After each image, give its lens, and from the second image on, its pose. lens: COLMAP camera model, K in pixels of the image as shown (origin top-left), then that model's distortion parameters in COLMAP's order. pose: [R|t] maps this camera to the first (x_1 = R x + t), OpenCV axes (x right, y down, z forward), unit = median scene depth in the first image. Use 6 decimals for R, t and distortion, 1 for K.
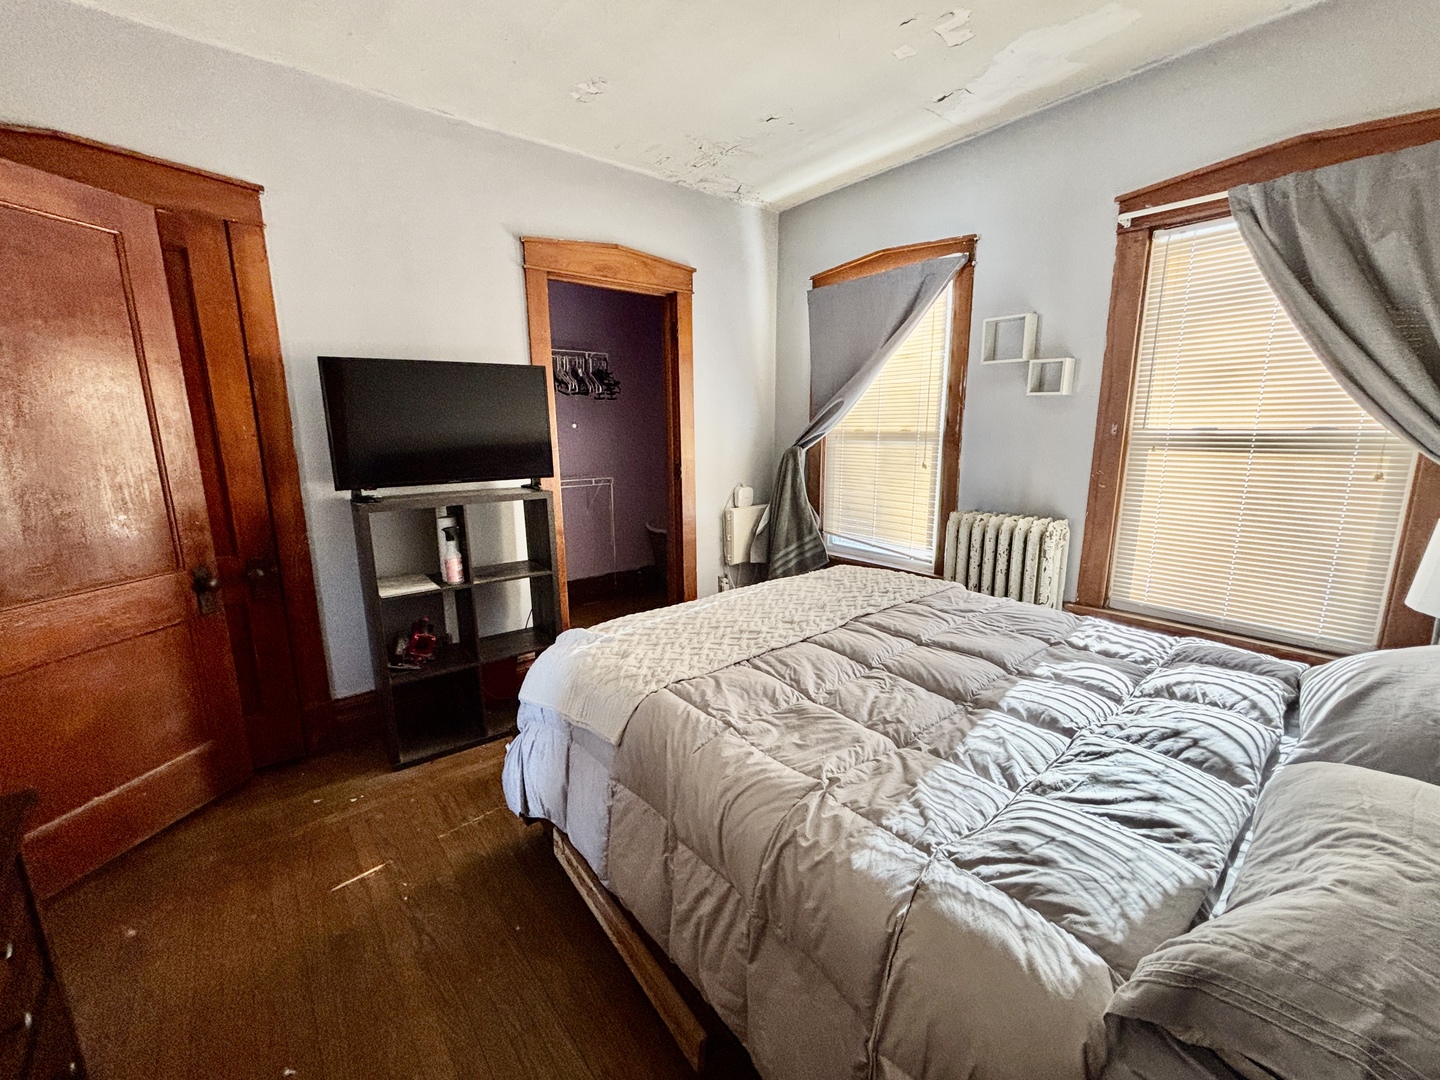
lens RADIAL K [[582.1, 0, 714.7], [0, 582.1, 540.8], [0, 0, 1]] dist [-0.000646, -0.000058]
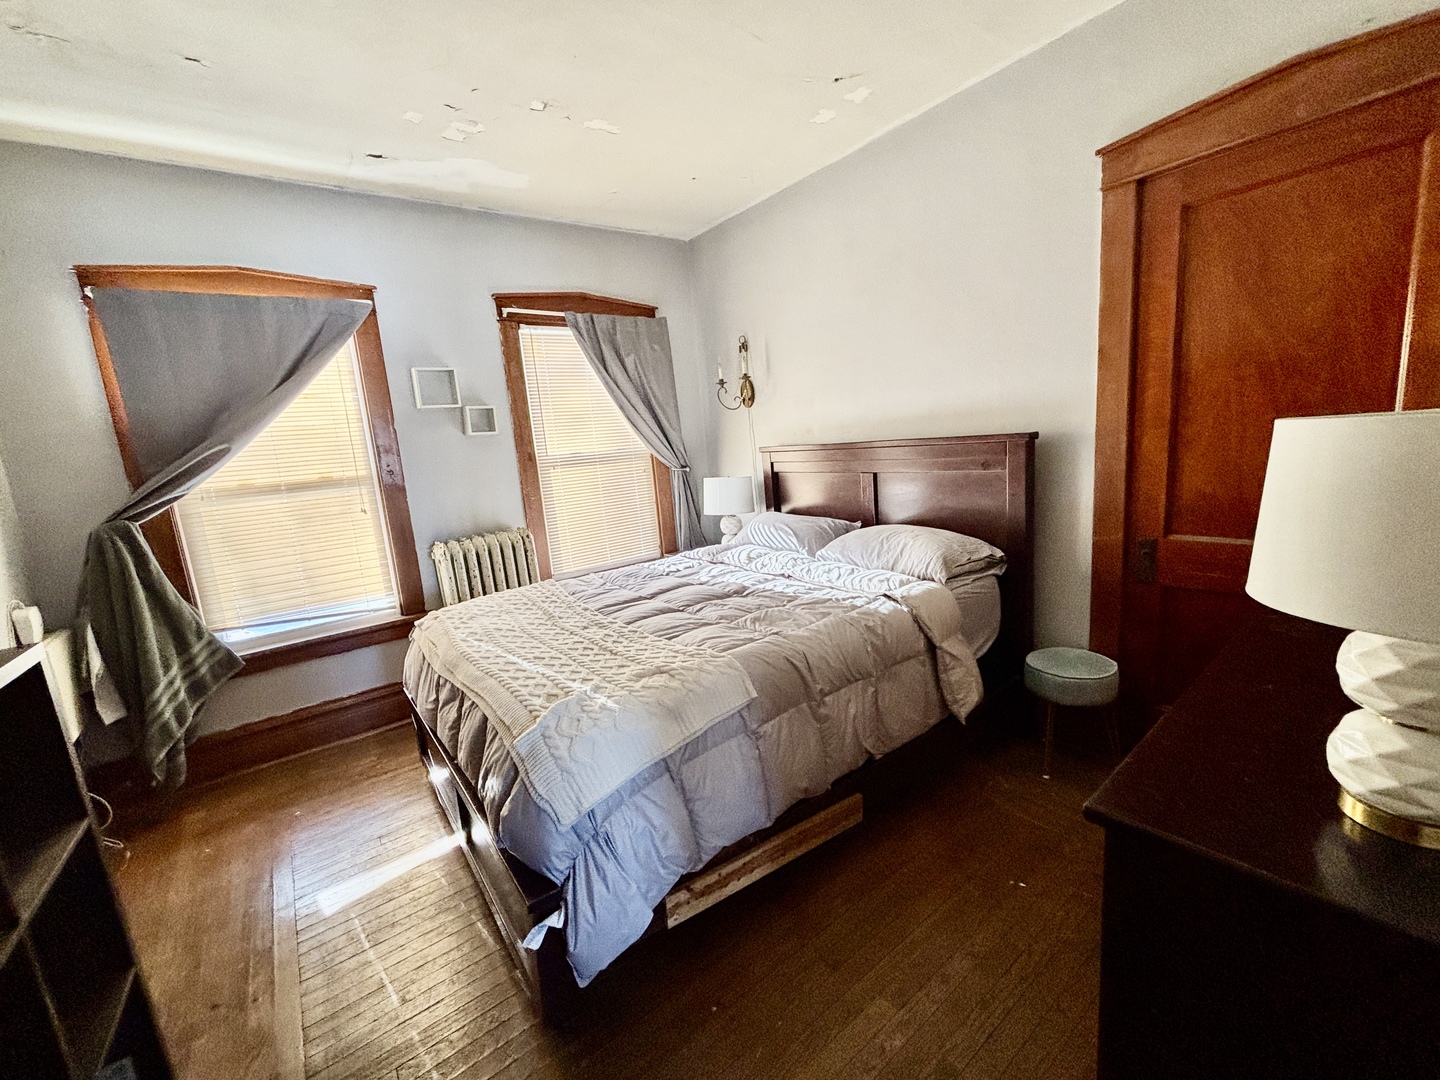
lens RADIAL K [[582.1, 0, 714.7], [0, 582.1, 540.8], [0, 0, 1]] dist [-0.000646, -0.000058]
pose [[0.056143, -0.175499, 0.982877, -0.756555], [0.279695, 0.947778, 0.153256, -0.094941], [-0.958446, 0.266302, 0.102298, 0.508463]]
